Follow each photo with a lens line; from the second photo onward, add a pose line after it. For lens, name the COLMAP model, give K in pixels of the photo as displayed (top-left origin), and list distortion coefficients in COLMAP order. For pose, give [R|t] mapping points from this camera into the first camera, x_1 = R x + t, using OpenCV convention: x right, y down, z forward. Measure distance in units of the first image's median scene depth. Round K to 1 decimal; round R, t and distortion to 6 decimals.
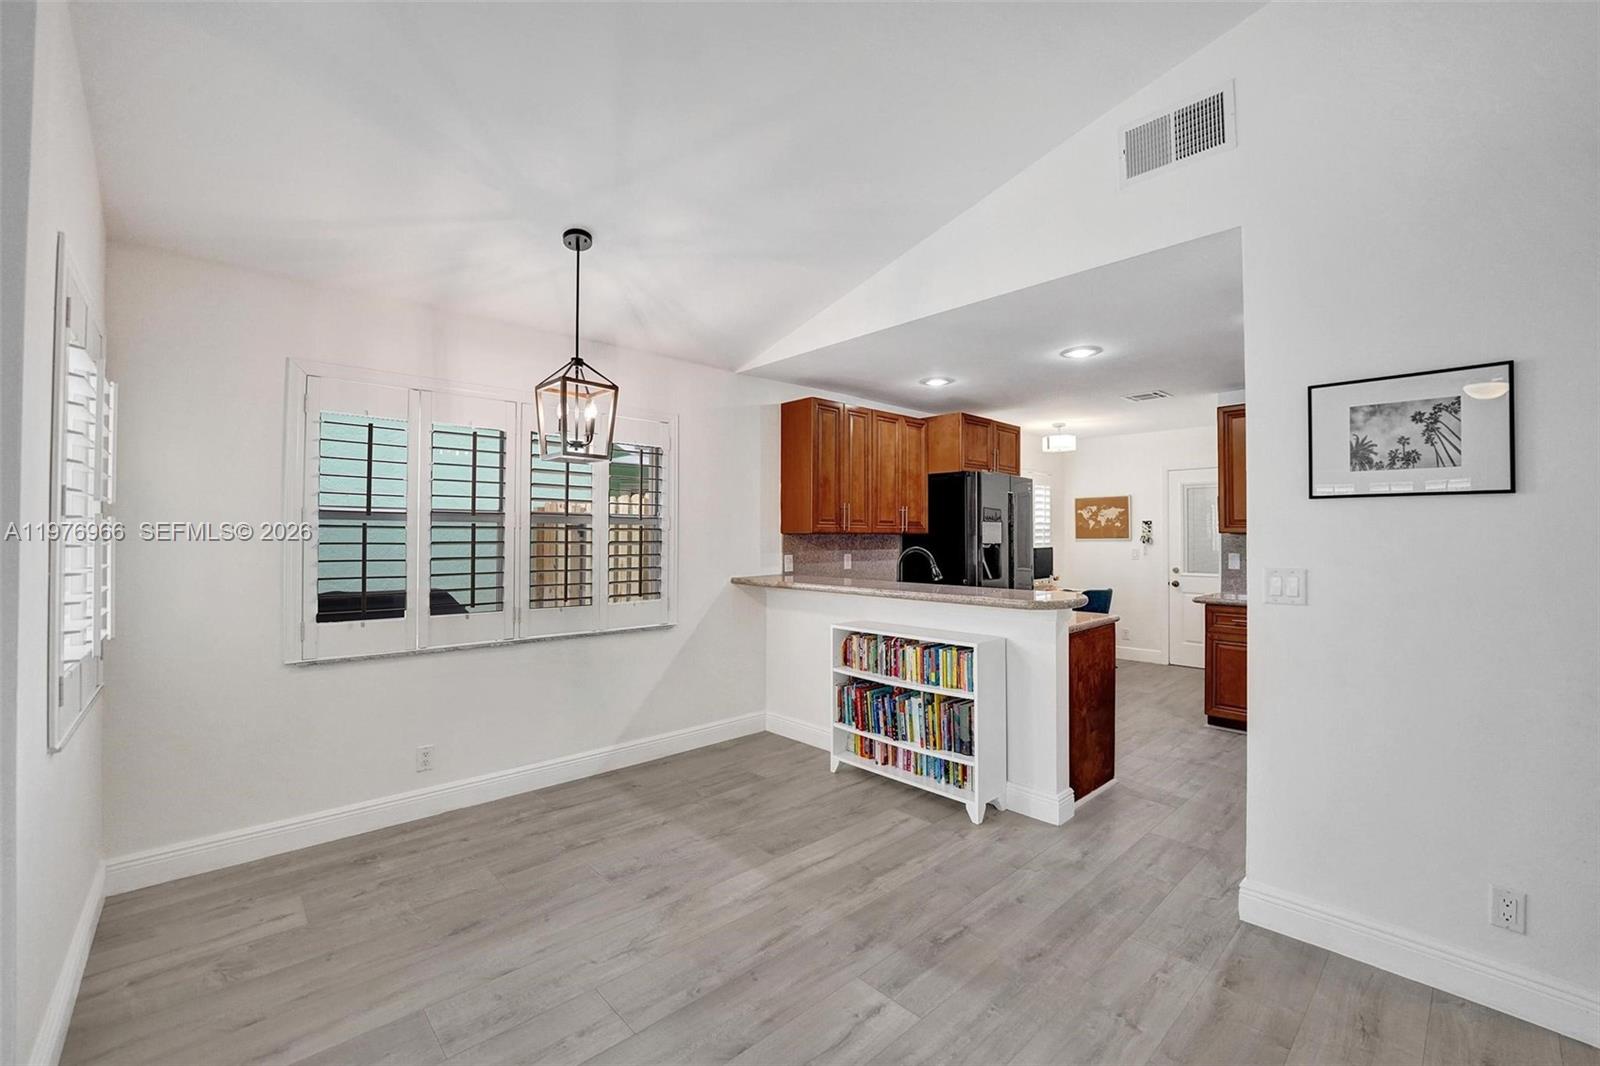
lens RADIAL K [[656.7, 0, 807.5], [0, 656.7, 529.4], [0, 0, 1]] dist [-0.019030, 0.001974]
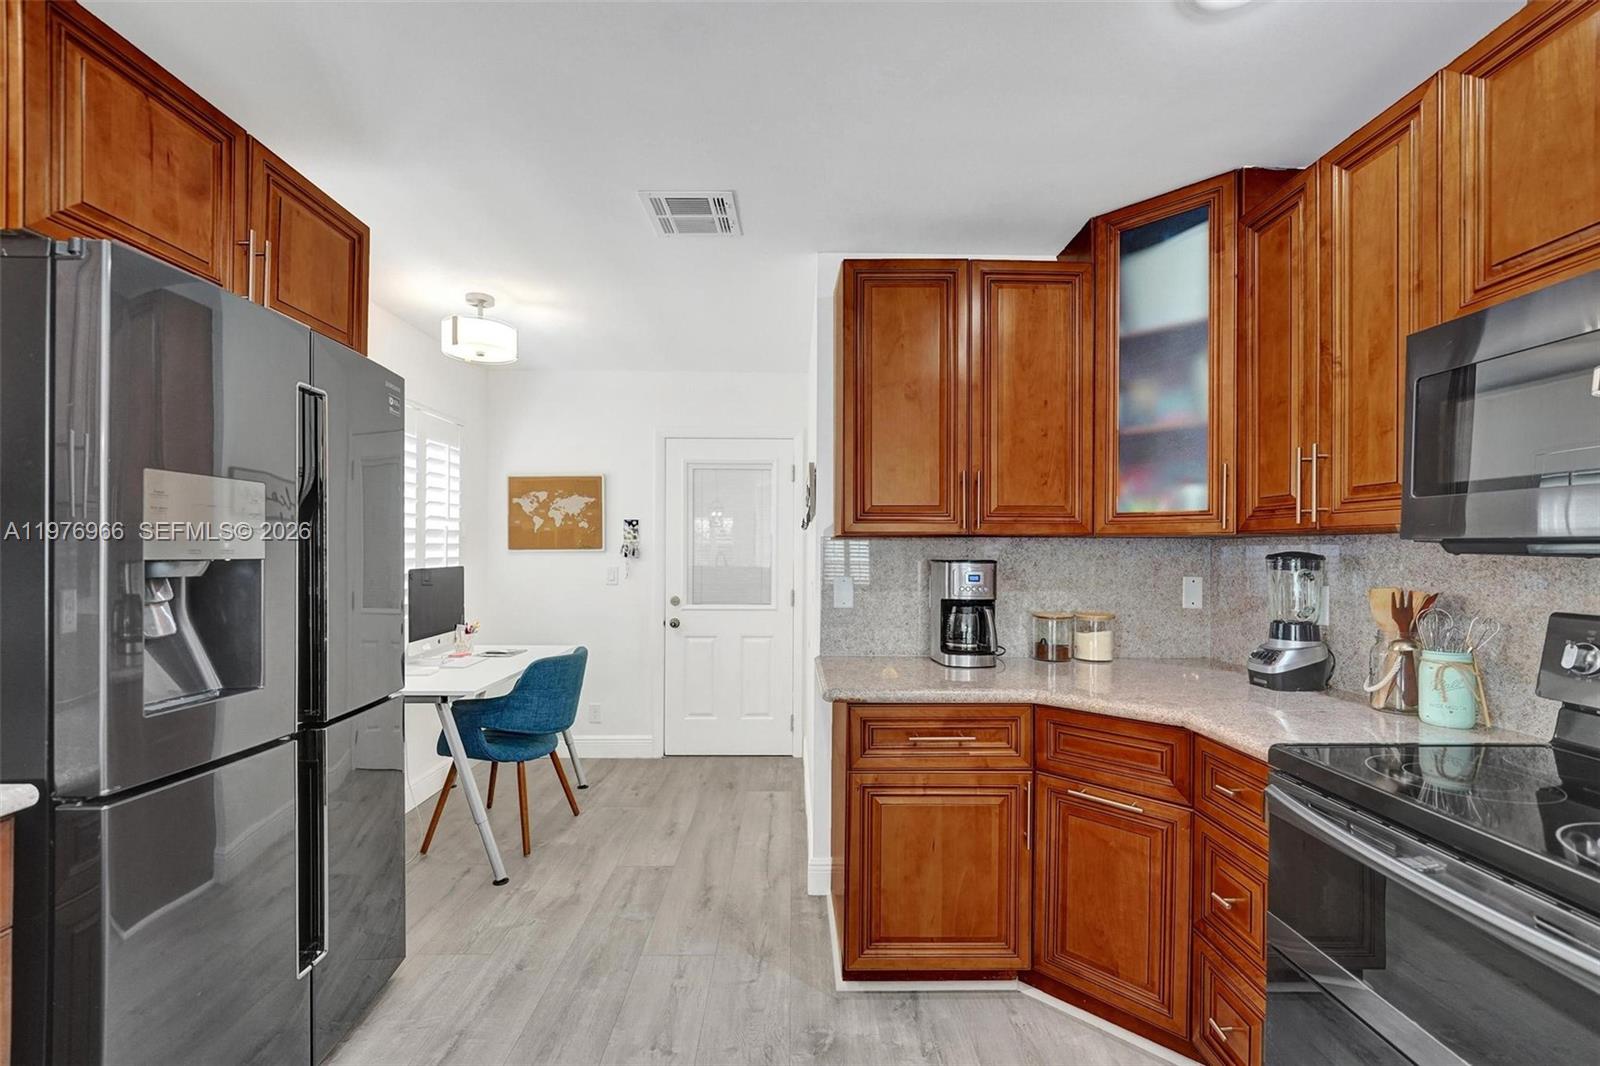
lens RADIAL K [[656.7, 0, 808.6], [0, 656.7, 547.8], [0, 0, 1]] dist [-0.019030, 0.001974]
pose [[0.670343, 0.006414, 0.742023, 0.358758], [-0.010814, 0.999941, 0.001126, 0.019799], [-0.741972, -0.008779, 0.670373, 0.933897]]
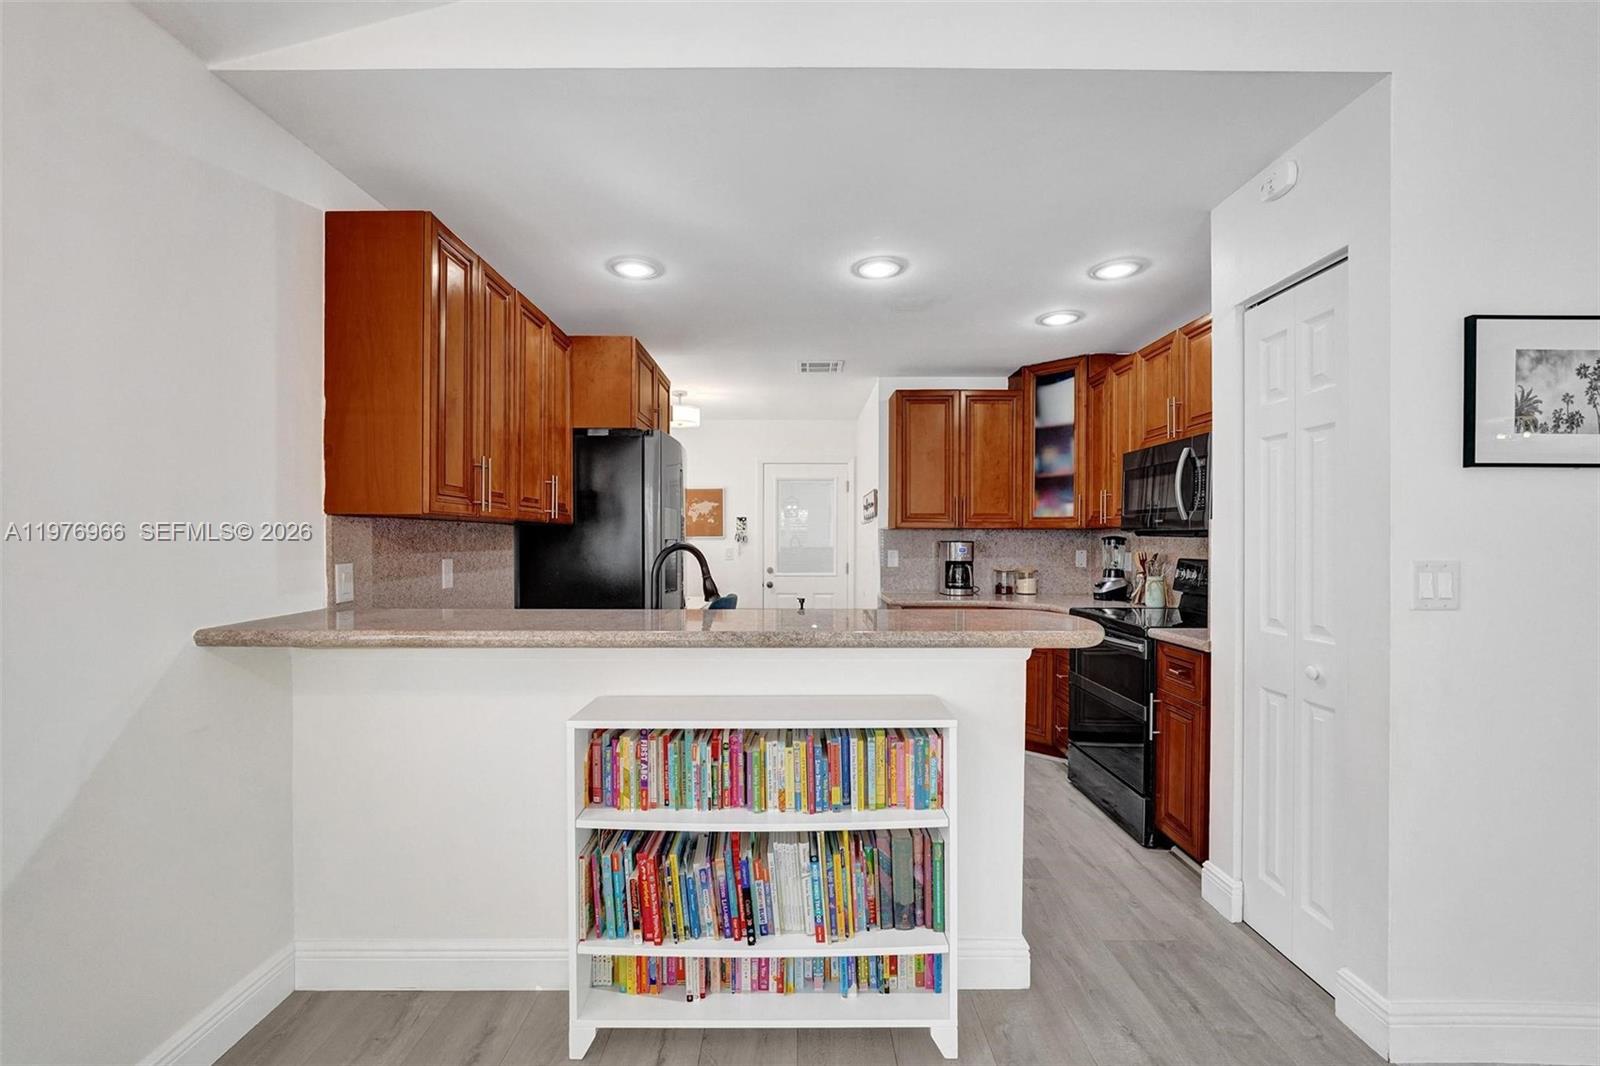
lens RADIAL K [[656.7, 0, 800.0], [0, 656.7, 545.0], [0, 0, 1]] dist [-0.019030, 0.001974]
pose [[0.686601, -0.004915, 0.727018, -0.173782], [-0.008133, 0.999863, 0.014441, 0.022765], [-0.726989, -0.015828, 0.686466, 0.613298]]
